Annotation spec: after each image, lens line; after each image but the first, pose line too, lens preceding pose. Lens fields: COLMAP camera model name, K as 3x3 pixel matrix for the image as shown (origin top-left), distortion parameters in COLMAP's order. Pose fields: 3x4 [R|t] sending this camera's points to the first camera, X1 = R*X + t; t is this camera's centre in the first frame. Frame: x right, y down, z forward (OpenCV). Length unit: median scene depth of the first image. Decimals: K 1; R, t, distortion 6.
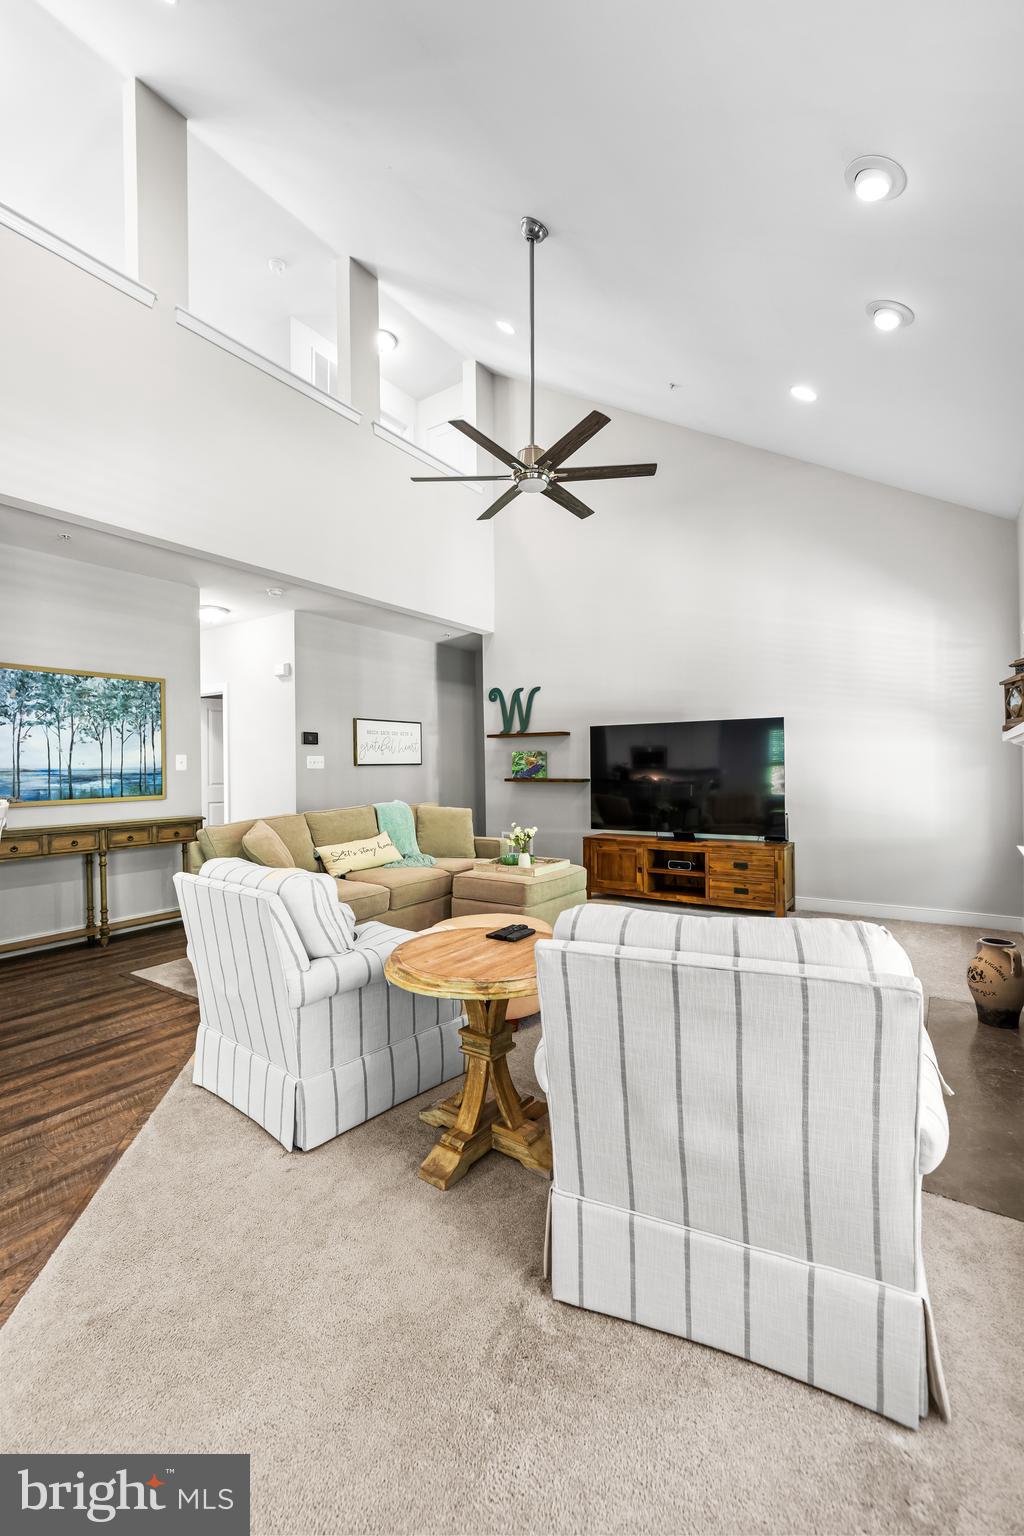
lens RADIAL K [[649.4, 0, 518.7], [0, 649.4, 769.6], [0, 0, 1]] dist [0.007303, 0.000117]
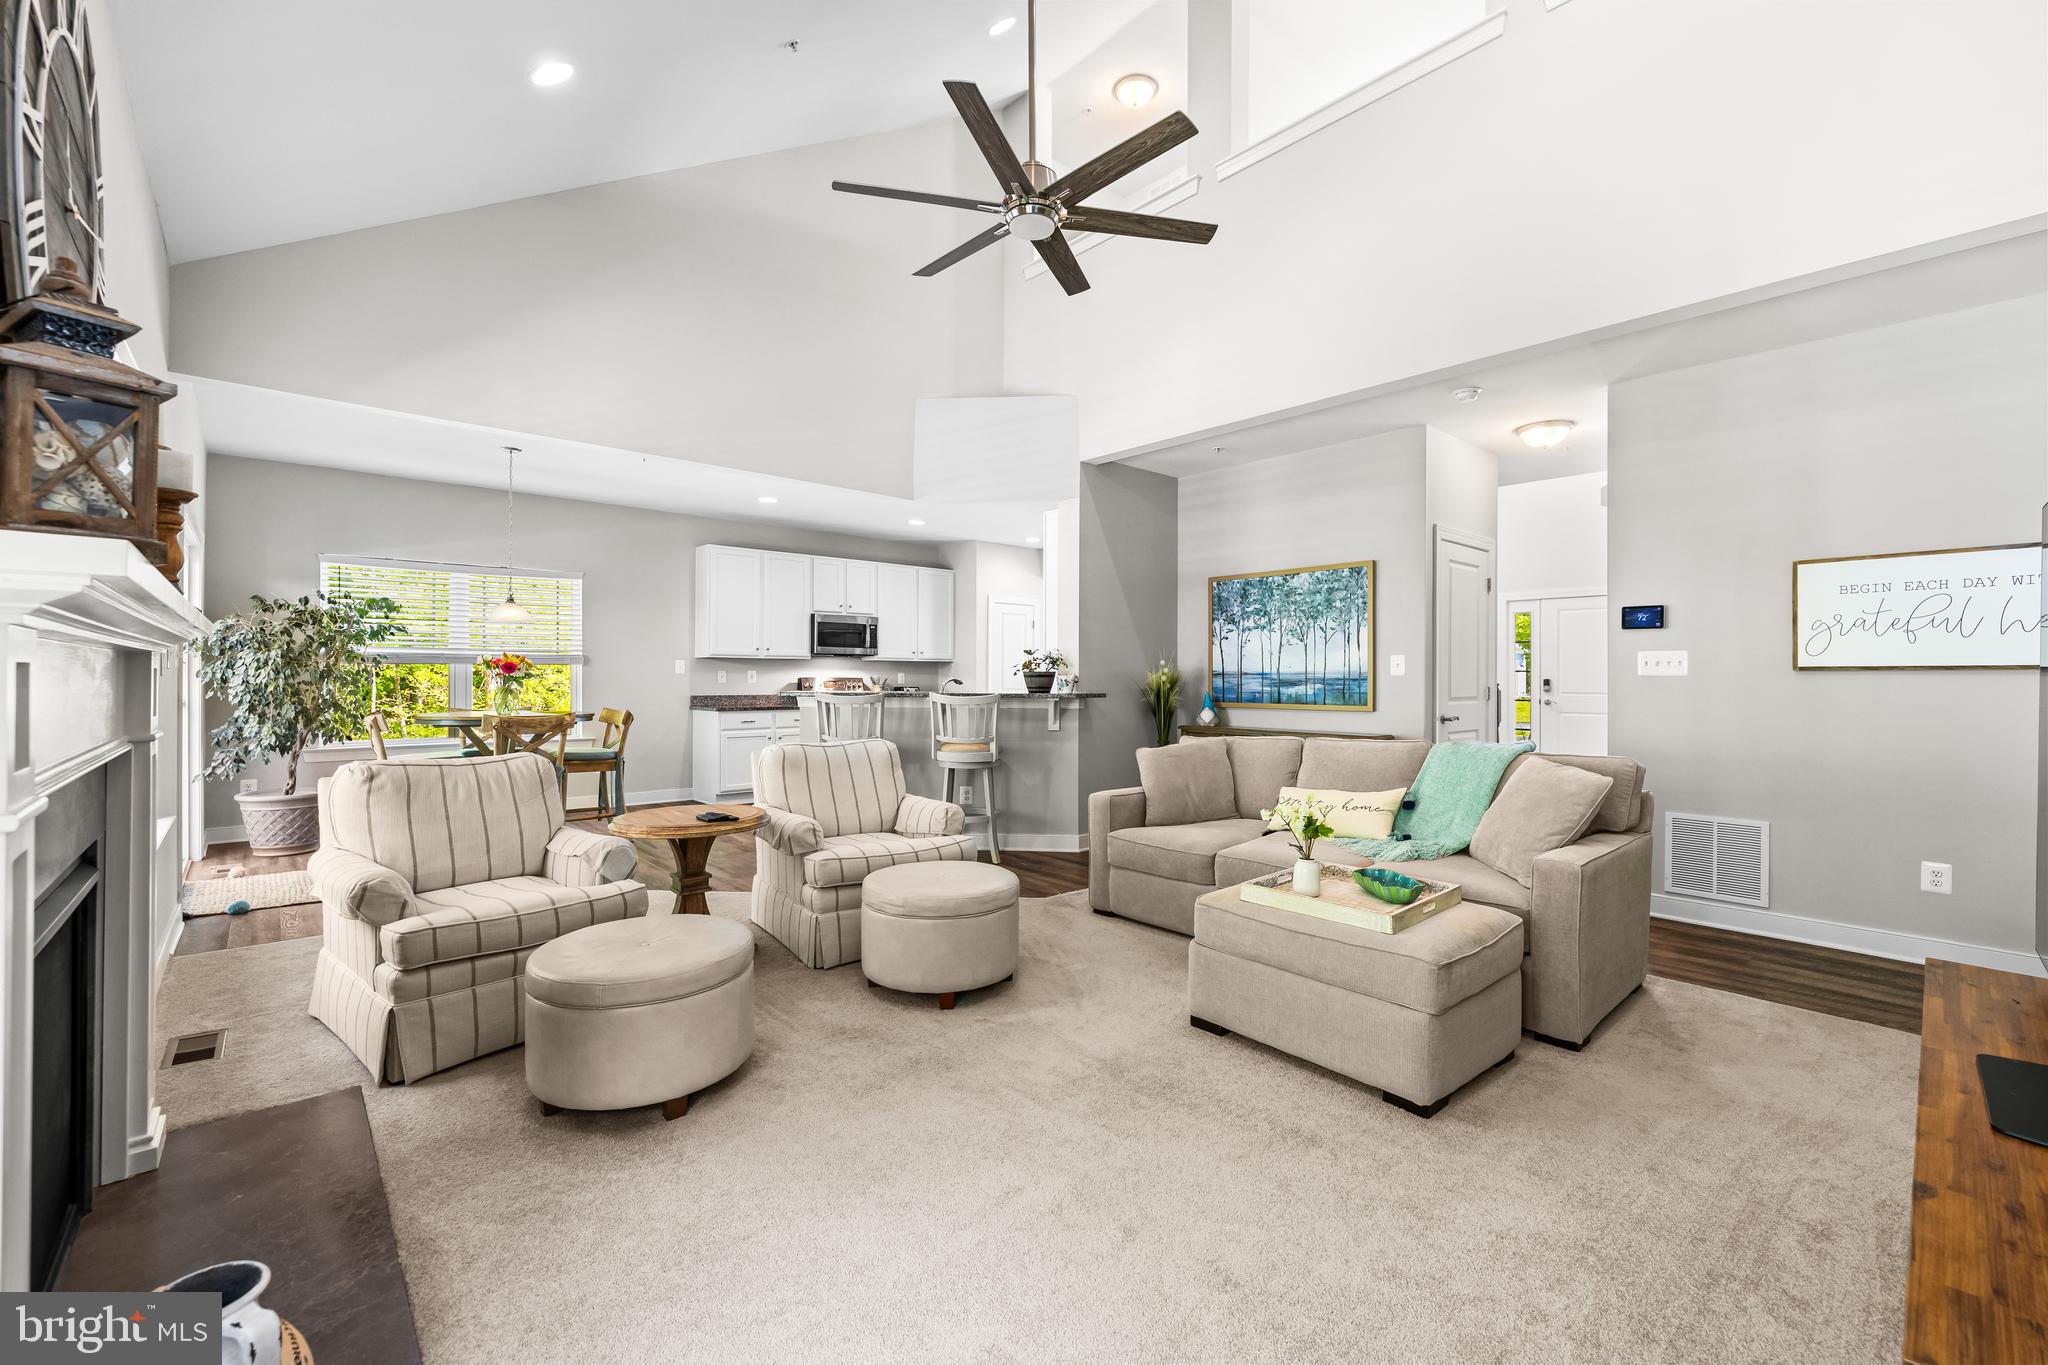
lens RADIAL K [[885.0, 0, 1024.0], [0, 885.0, 682.5], [0, 0, 1]] dist [0.000541, 0.000011]
pose [[-0.269059, 0.018806, -0.962940, 0.654201], [-0.004592, 0.999773, 0.020808, -0.011158], [0.963113, 0.010021, -0.268912, 0.939718]]
